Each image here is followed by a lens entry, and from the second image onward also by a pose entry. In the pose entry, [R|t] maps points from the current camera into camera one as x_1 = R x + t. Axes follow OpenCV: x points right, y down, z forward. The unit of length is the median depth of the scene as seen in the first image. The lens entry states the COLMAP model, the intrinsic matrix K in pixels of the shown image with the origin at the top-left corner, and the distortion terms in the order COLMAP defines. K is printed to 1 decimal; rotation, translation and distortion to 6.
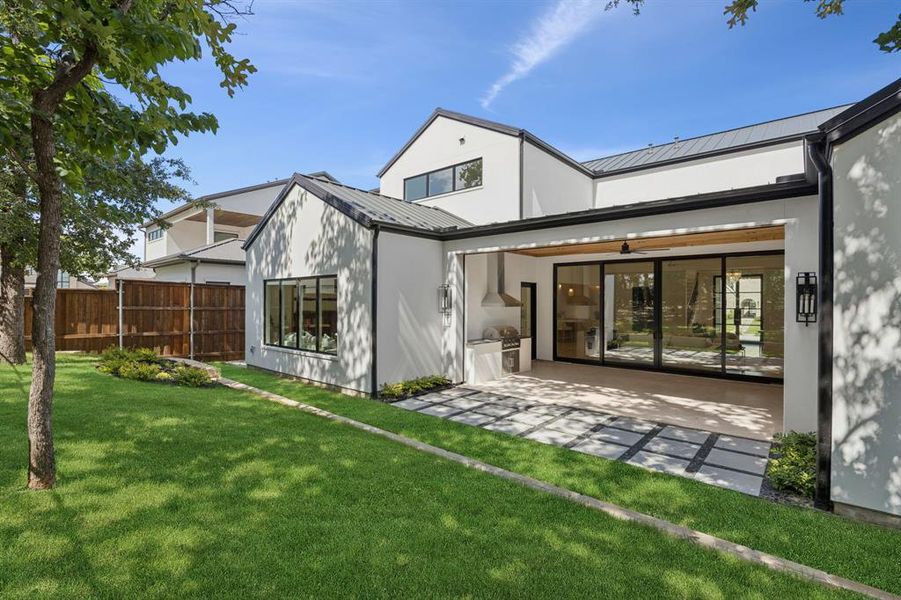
lens RADIAL K [[424.0, 0, 450.7], [0, 424.0, 299.8], [0, 0, 1]] dist [-0.004586, 0.000135]
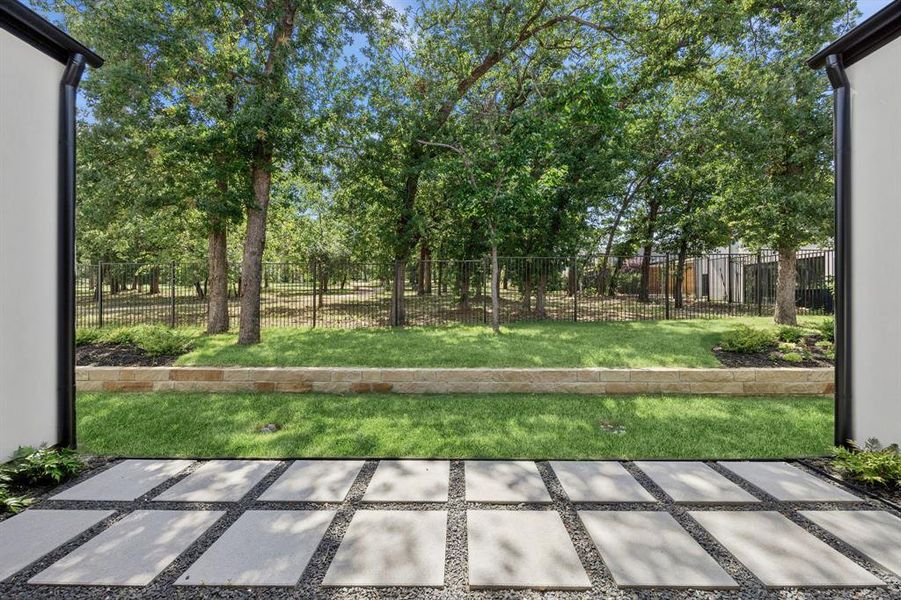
lens RADIAL K [[365.0, 0, 449.0], [0, 365.0, 295.8], [0, 0, 1]] dist [0.001468, -0.000041]
pose [[-0.789291, -0.014743, -0.613842, 0.452526], [-0.009576, 0.999886, -0.011702, 0.095856], [0.613944, -0.003358, -0.789342, 1.307646]]
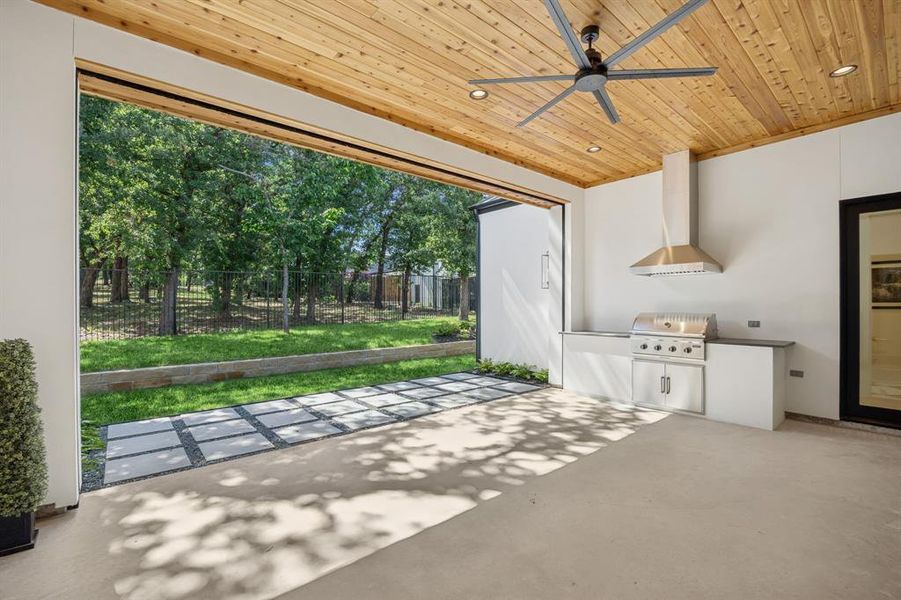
lens RADIAL K [[424.0, 0, 448.0], [0, 424.0, 302.9], [0, 0, 1]] dist [-0.004586, 0.000135]
pose [[-0.208920, -0.011703, -0.977863, 1.115809], [0.001760, 0.999922, -0.012343, 0.097412], [0.977931, -0.004300, -0.208883, 1.436392]]
